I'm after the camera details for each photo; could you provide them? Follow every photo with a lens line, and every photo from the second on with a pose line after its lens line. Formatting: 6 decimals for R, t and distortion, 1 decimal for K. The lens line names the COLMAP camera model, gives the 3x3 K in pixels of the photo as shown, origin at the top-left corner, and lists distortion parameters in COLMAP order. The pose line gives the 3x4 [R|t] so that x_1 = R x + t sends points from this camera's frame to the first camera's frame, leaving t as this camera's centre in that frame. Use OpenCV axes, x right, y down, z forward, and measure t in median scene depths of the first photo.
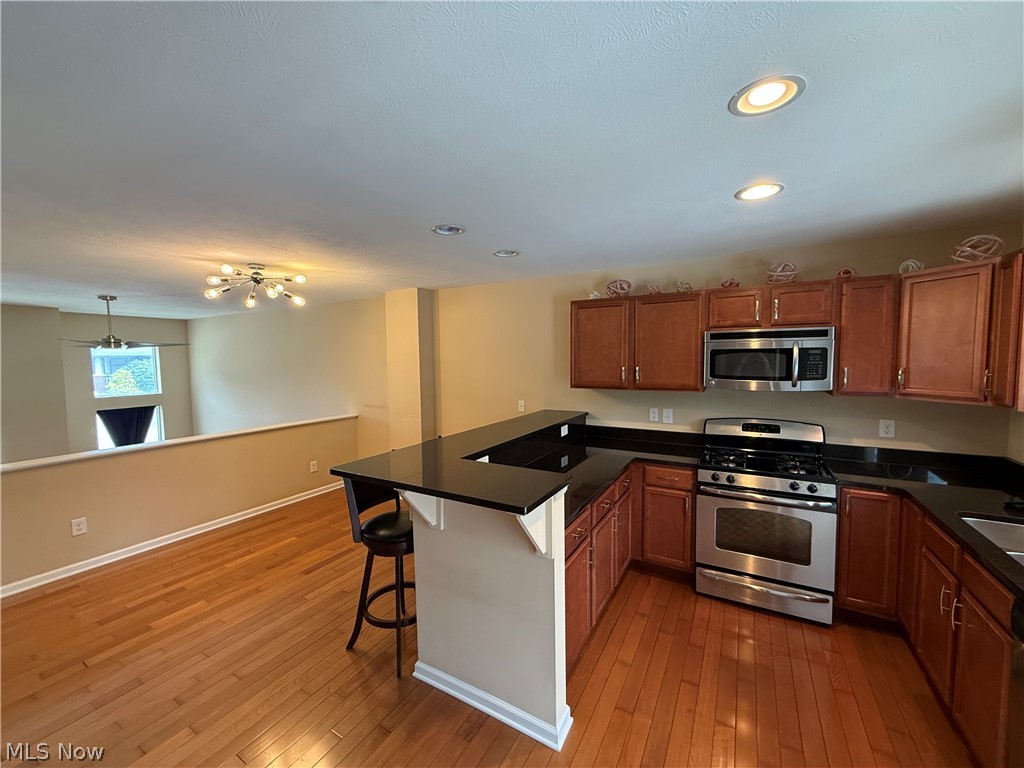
lens RADIAL K [[407.8, 0, 510.4], [0, 407.8, 383.0], [0, 0, 1]] dist [0.001854, -0.000285]
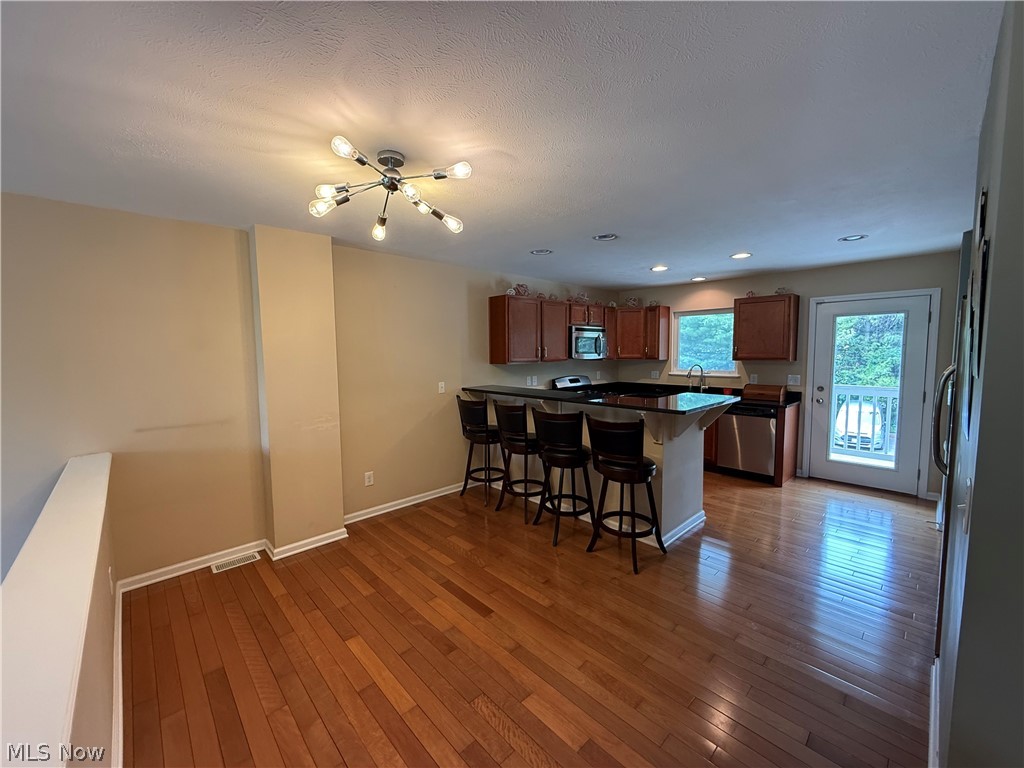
lens RADIAL K [[407.8, 0, 511.5], [0, 407.8, 381.2], [0, 0, 1]] dist [0.001854, -0.000285]
pose [[0.285233, -0.065446, 0.956221, -1.150672], [0.070552, 0.996393, 0.047150, 0.005313], [-0.955858, 0.054014, 0.288822, 0.697038]]
